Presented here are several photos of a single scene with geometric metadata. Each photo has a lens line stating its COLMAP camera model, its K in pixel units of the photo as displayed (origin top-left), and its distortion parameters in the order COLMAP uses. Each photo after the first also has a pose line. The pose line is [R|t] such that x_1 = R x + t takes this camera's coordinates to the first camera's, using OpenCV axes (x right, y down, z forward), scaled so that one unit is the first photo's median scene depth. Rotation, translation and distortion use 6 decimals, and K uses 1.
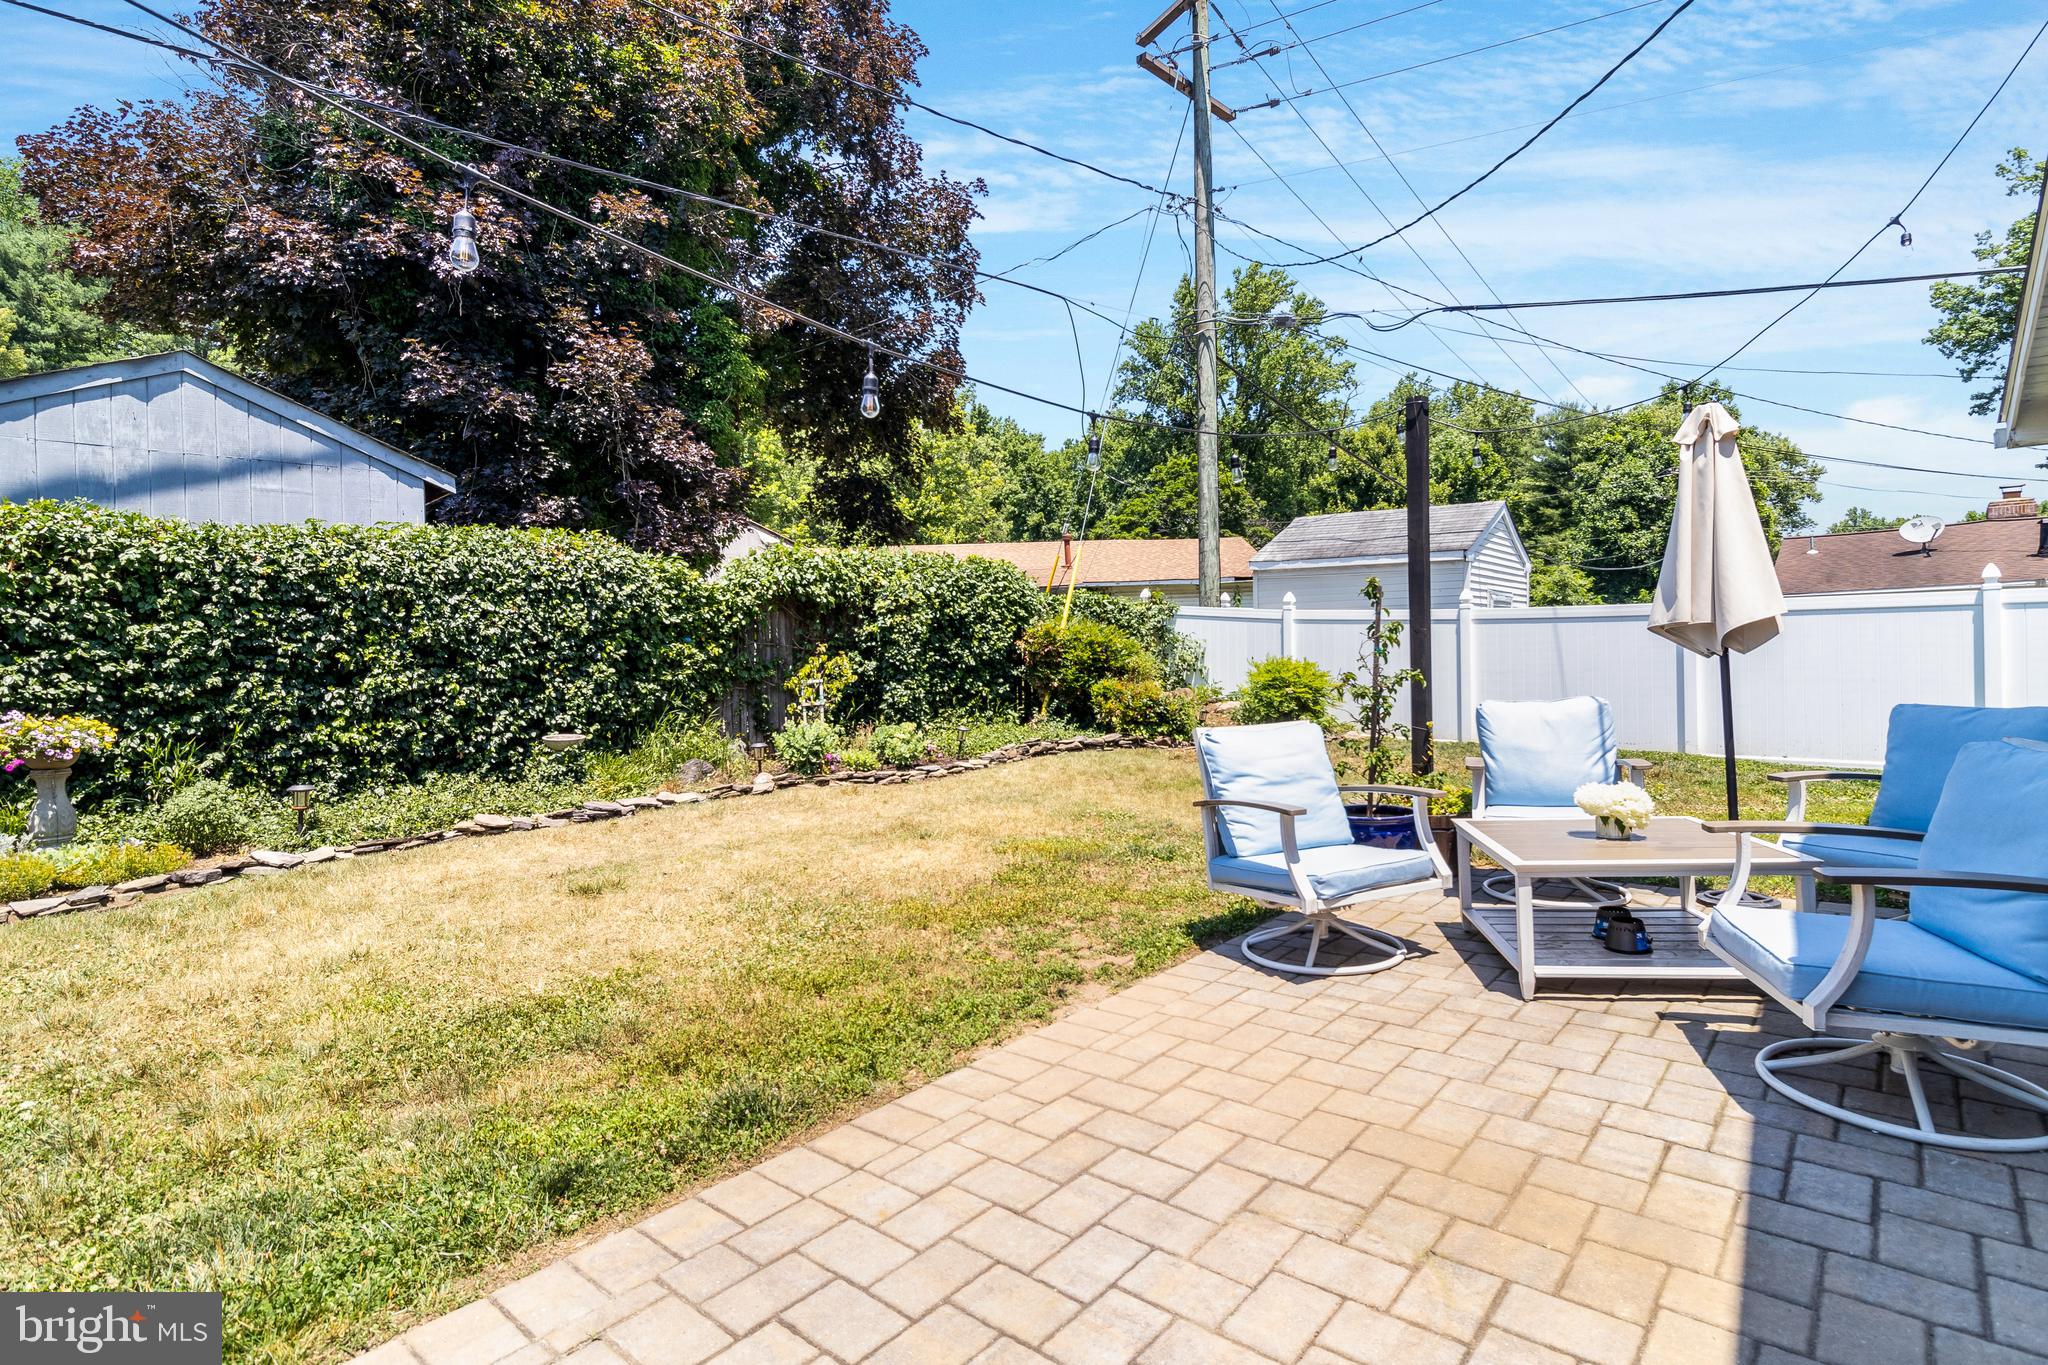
lens RADIAL K [[1009.2, 0, 1031.2], [0, 1009.2, 672.7], [0, 0, 1]] dist [0.002613, 0.000153]
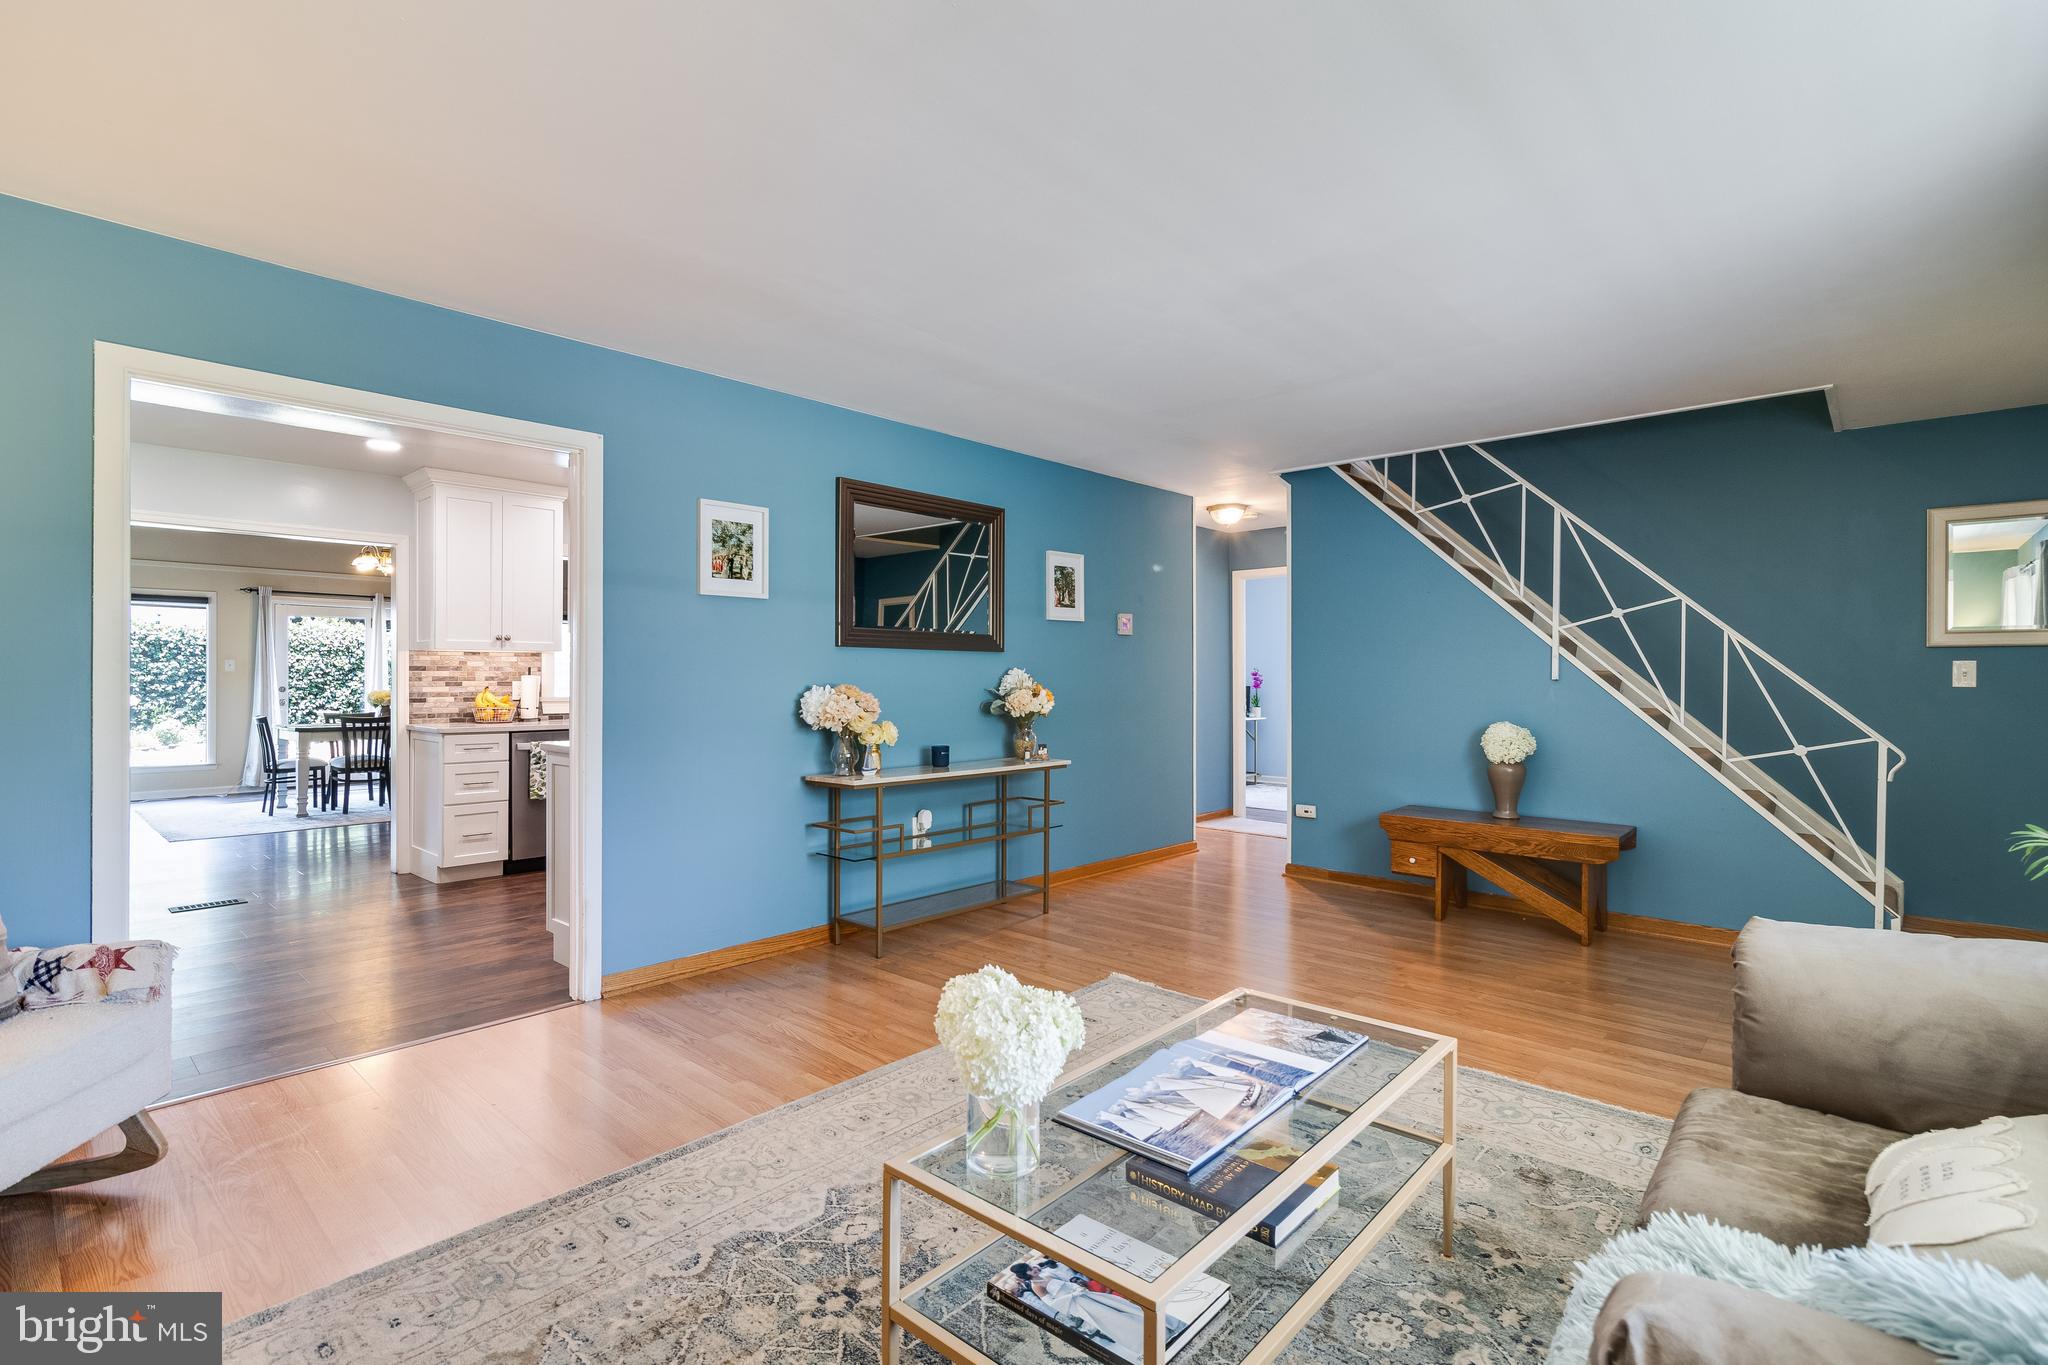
lens RADIAL K [[946.2, 0, 1026.2], [0, 946.2, 679.9], [0, 0, 1]] dist [0.001475, -0.000541]
pose [[0.998726, 0.033921, -0.037353, 1.409217], [-0.034607, 0.999241, -0.017879, -0.033099], [0.036718, 0.019149, 0.999142, -1.319257]]
